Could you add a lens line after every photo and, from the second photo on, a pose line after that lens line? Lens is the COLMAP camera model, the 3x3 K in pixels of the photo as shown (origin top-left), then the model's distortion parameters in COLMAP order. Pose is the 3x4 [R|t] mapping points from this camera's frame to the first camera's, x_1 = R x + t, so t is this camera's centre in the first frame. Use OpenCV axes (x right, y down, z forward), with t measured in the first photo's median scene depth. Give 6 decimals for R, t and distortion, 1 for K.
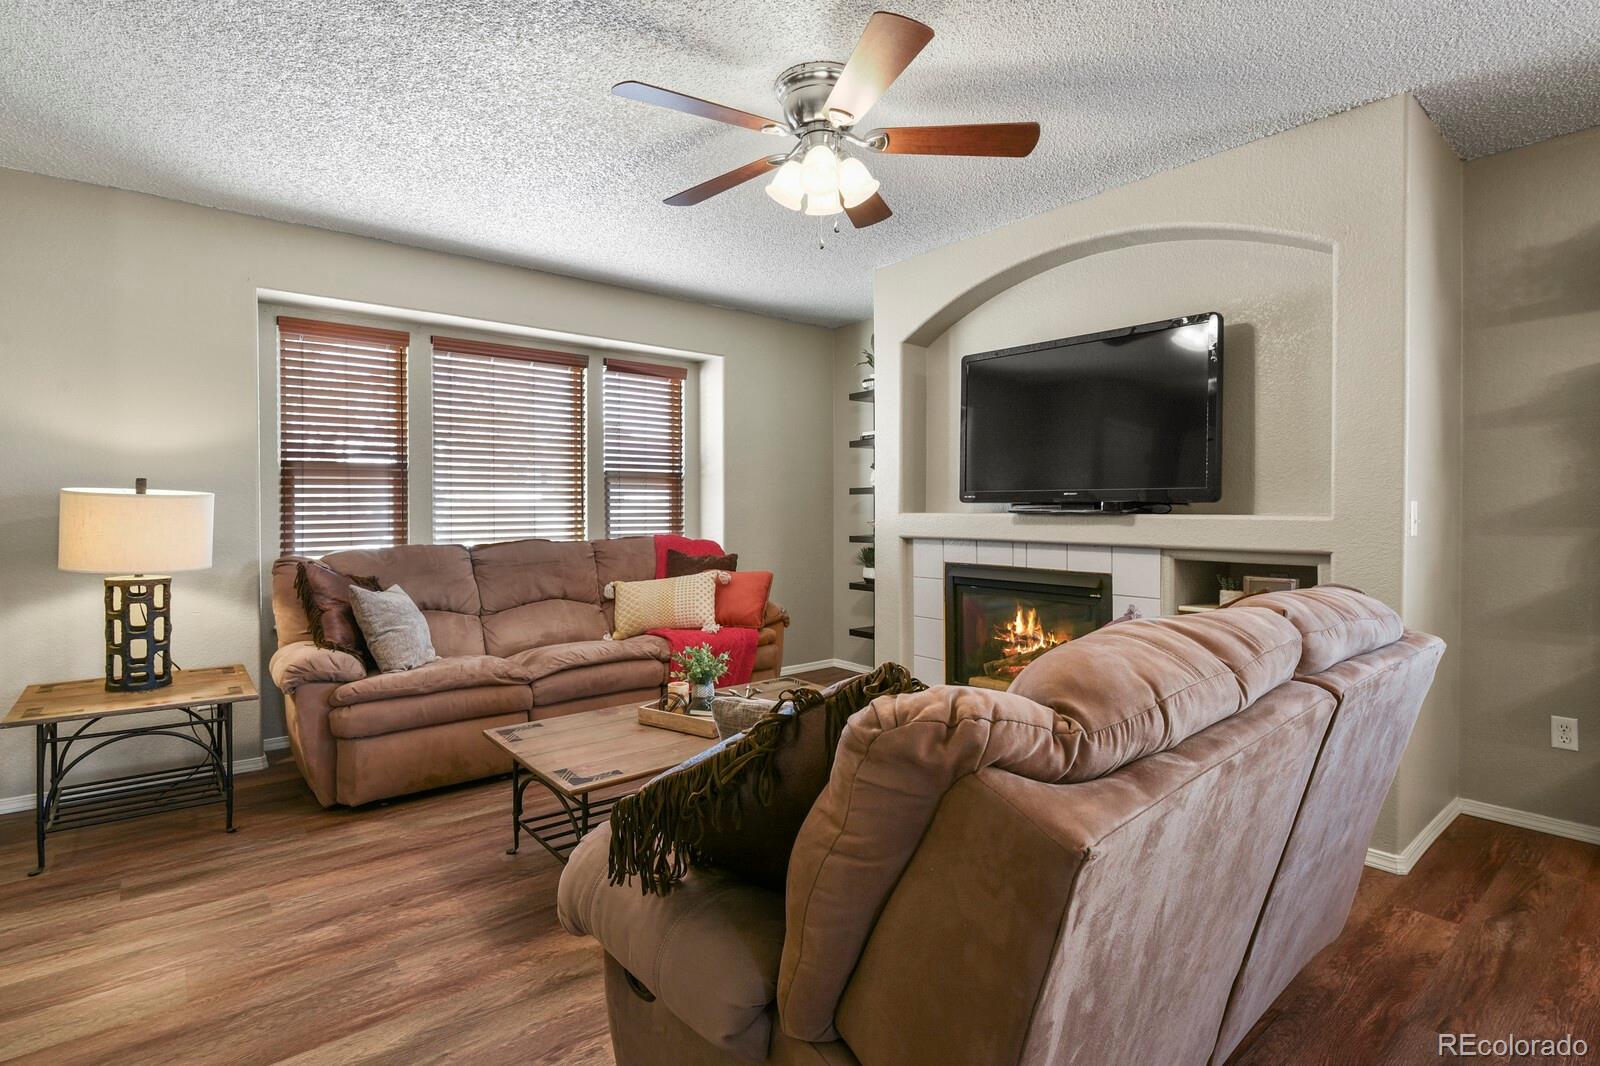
lens RADIAL K [[777.2, 0, 800.0], [0, 777.2, 533.0], [0, 0, 1]] dist [-0.001660, -0.000629]
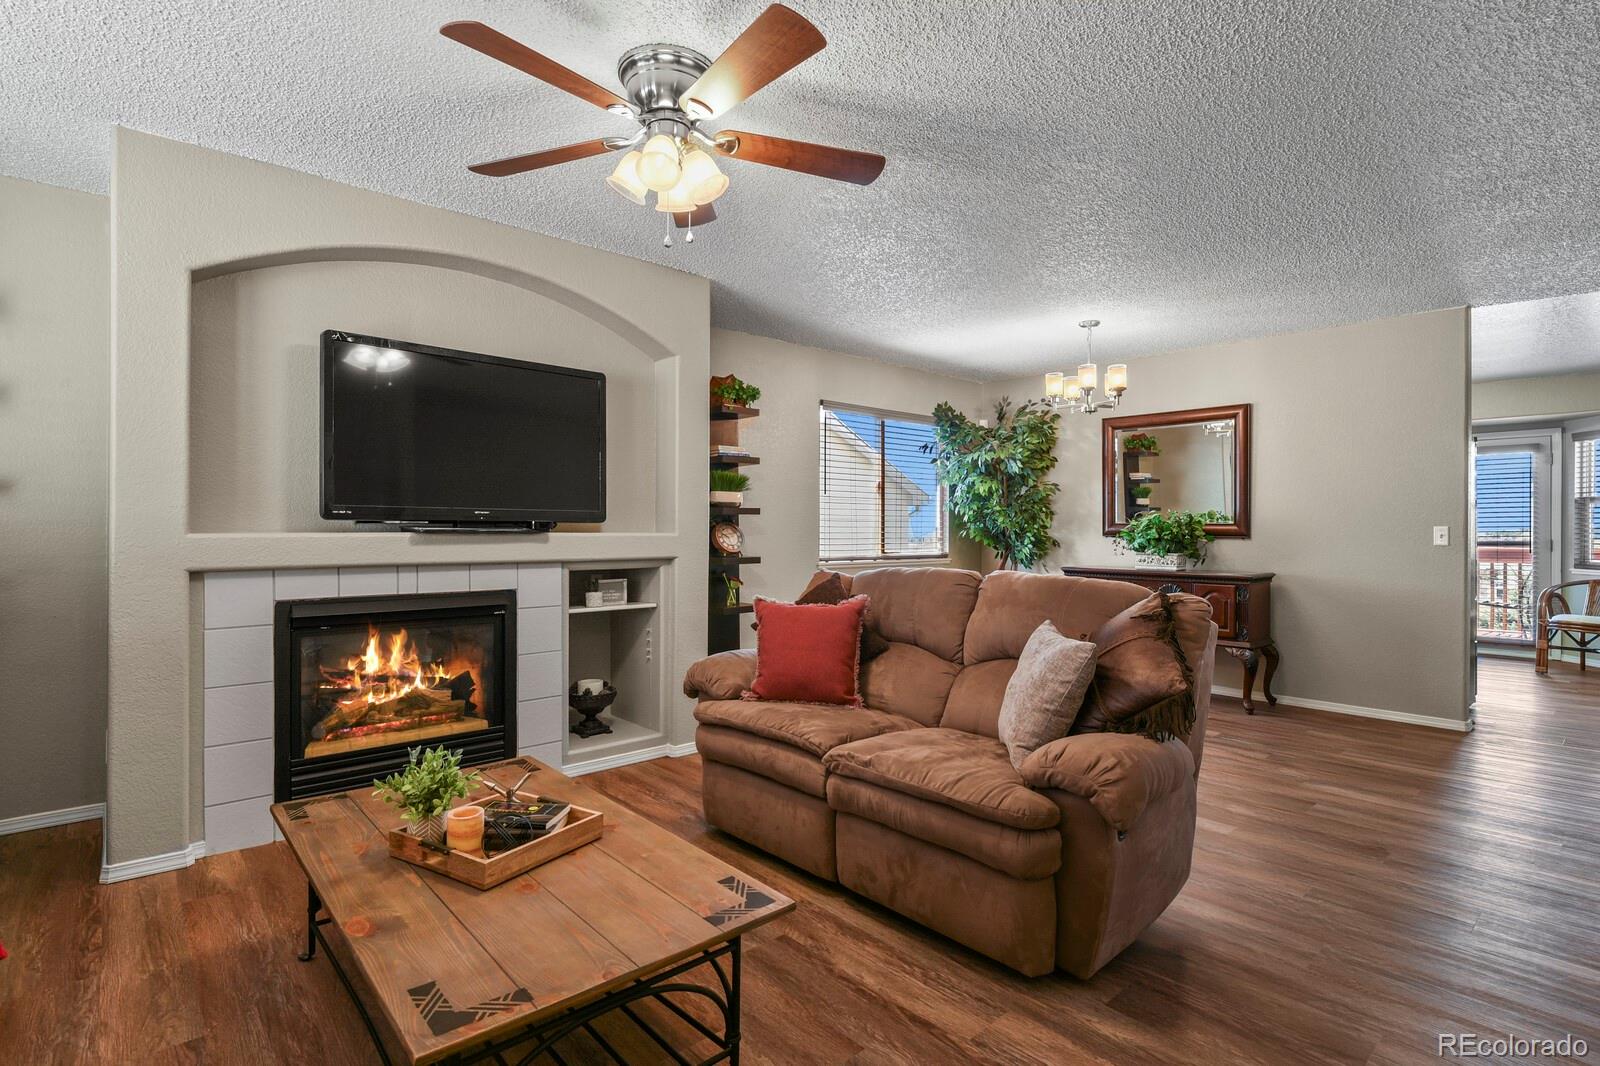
lens RADIAL K [[777.2, 0, 800.0], [0, 777.2, 533.0], [0, 0, 1]] dist [-0.001660, -0.000629]
pose [[-0.033698, -0.001679, 0.999431, -0.664906], [0.031982, 0.999485, 0.002758, -0.014391], [-0.998920, 0.032057, -0.033627, 0.645666]]
